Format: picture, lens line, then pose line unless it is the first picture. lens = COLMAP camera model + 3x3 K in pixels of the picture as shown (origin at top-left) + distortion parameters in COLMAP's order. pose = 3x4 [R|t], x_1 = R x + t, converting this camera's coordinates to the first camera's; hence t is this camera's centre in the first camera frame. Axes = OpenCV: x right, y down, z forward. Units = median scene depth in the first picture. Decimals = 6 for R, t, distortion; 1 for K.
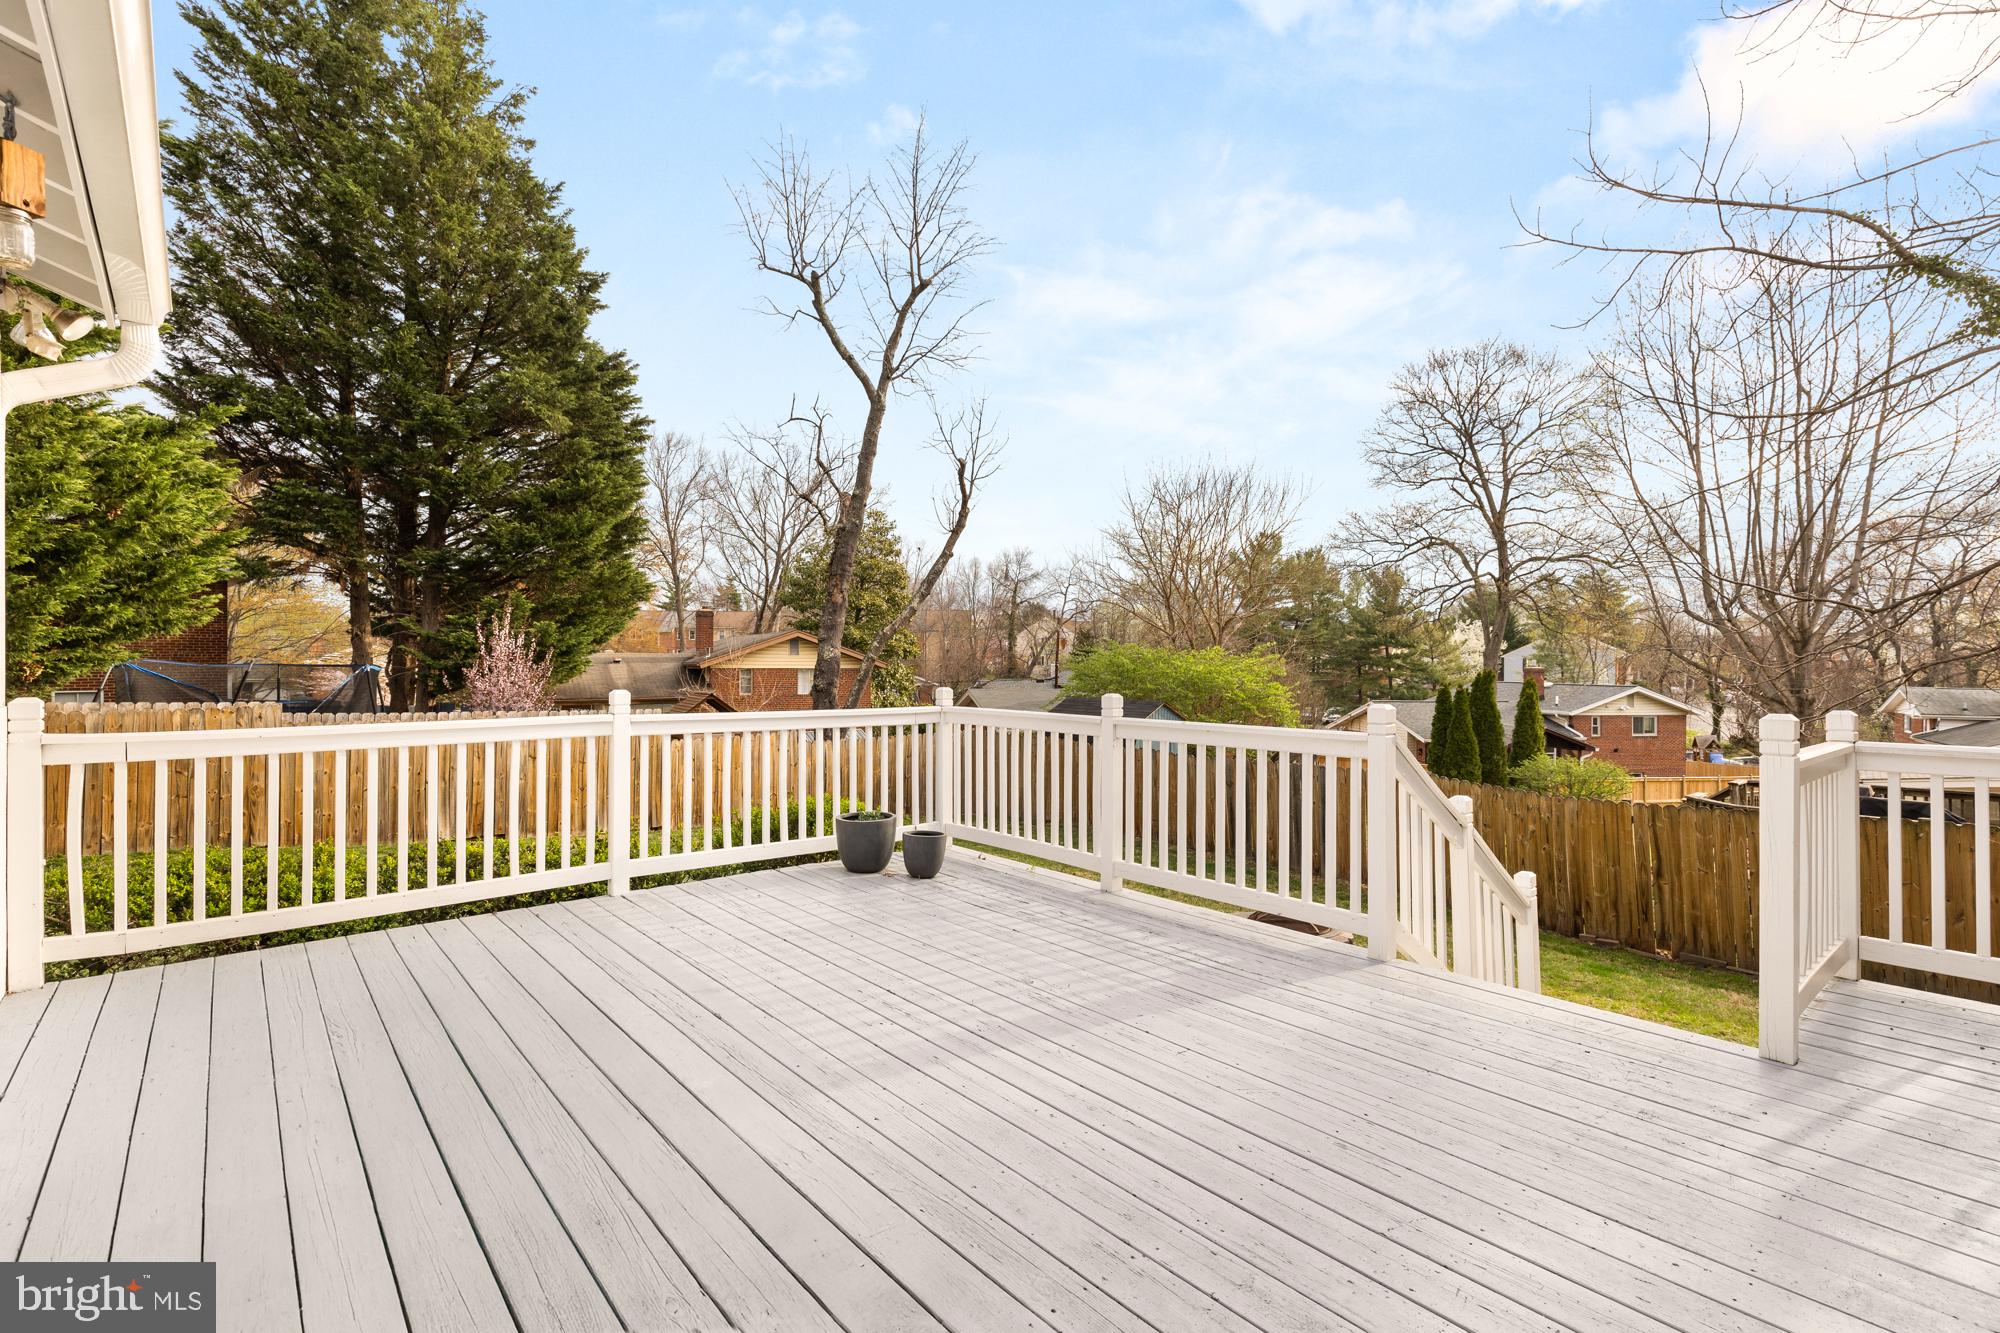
lens RADIAL K [[914.0, 0, 1014.0], [0, 914.0, 684.8], [0, 0, 1]] dist [0.005421, 0.001257]
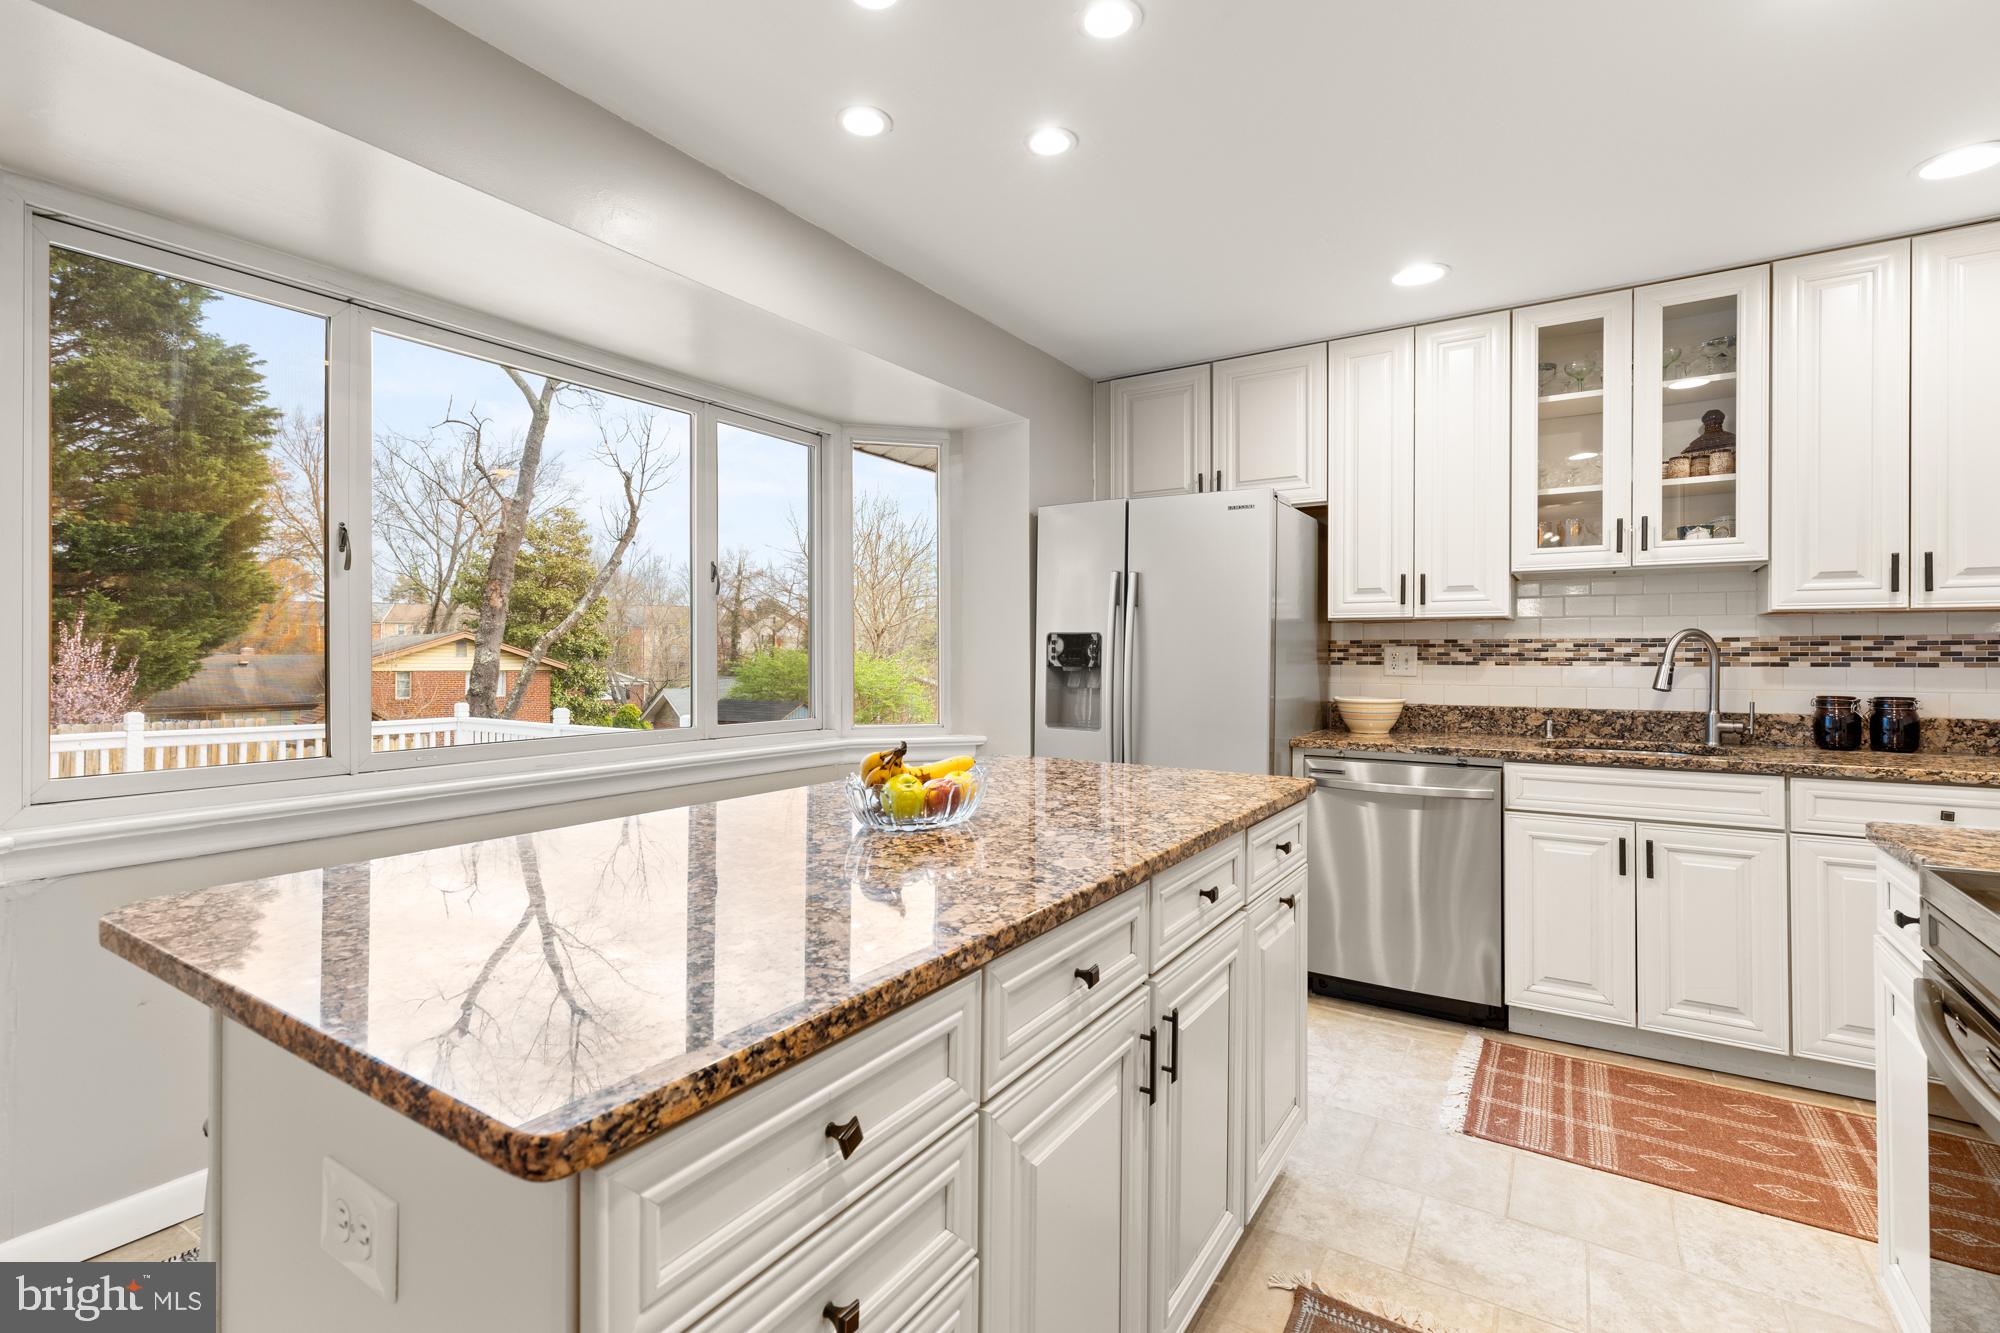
lens RADIAL K [[914.0, 0, 1008.5], [0, 914.0, 654.7], [0, 0, 1]] dist [0.005421, 0.001257]
pose [[0.964215, -0.000590, 0.265120, 0.084183], [0.007957, 0.999611, -0.026713, -0.006048], [-0.265001, 0.027867, 0.963845, -0.120398]]
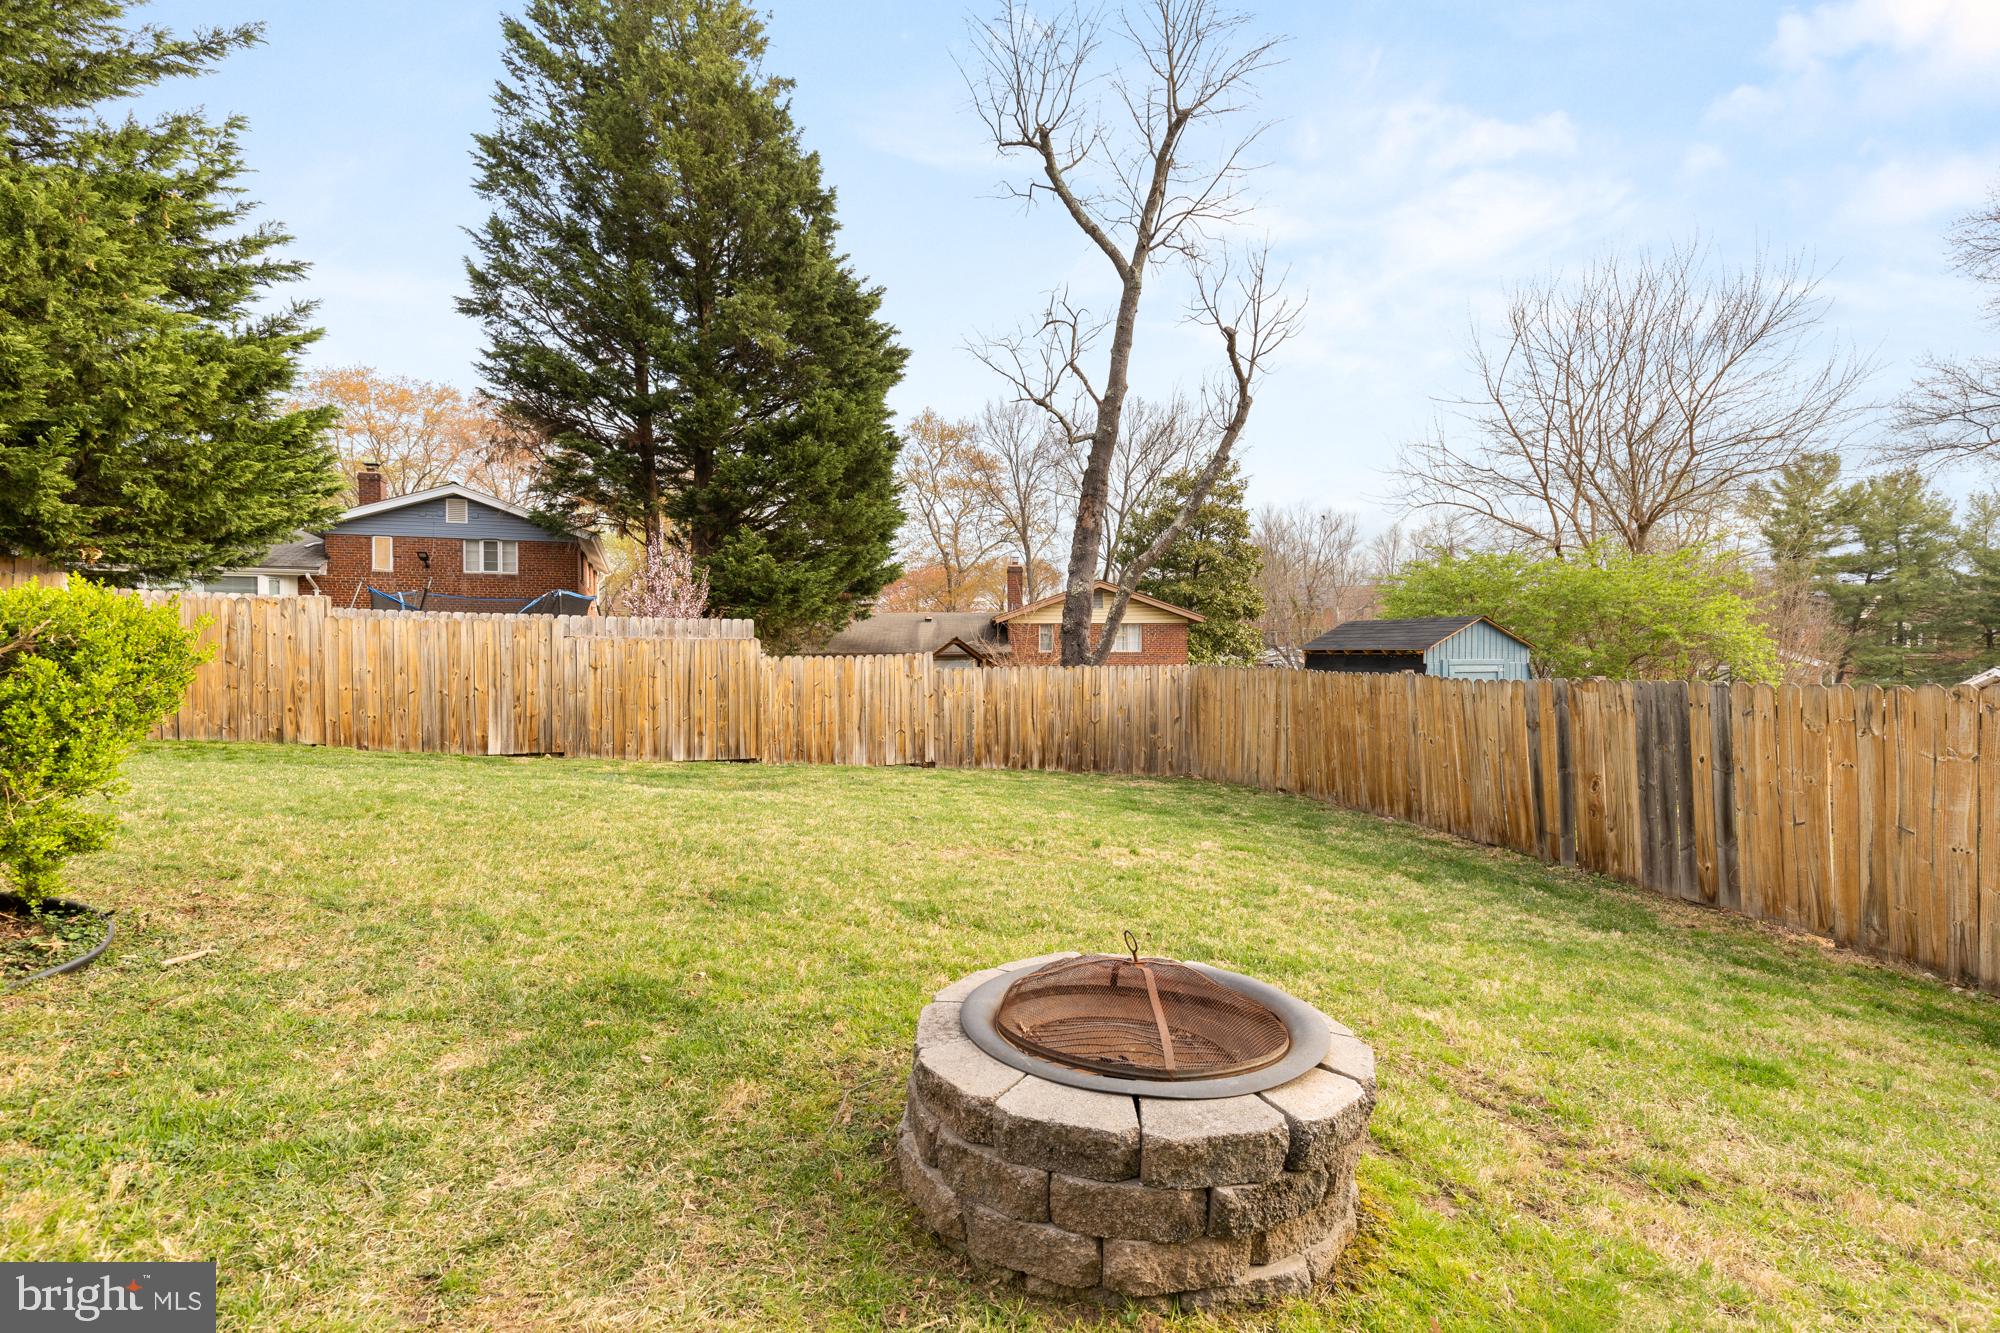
lens RADIAL K [[914.0, 0, 1010.0], [0, 914.0, 665.8], [0, 0, 1]] dist [0.005421, 0.001257]
pose [[0.894768, -0.001539, -0.446530, 0.118480], [-0.001560, 0.999977, -0.006573, 0.041601], [0.446530, 0.006578, 0.894745, 0.221790]]
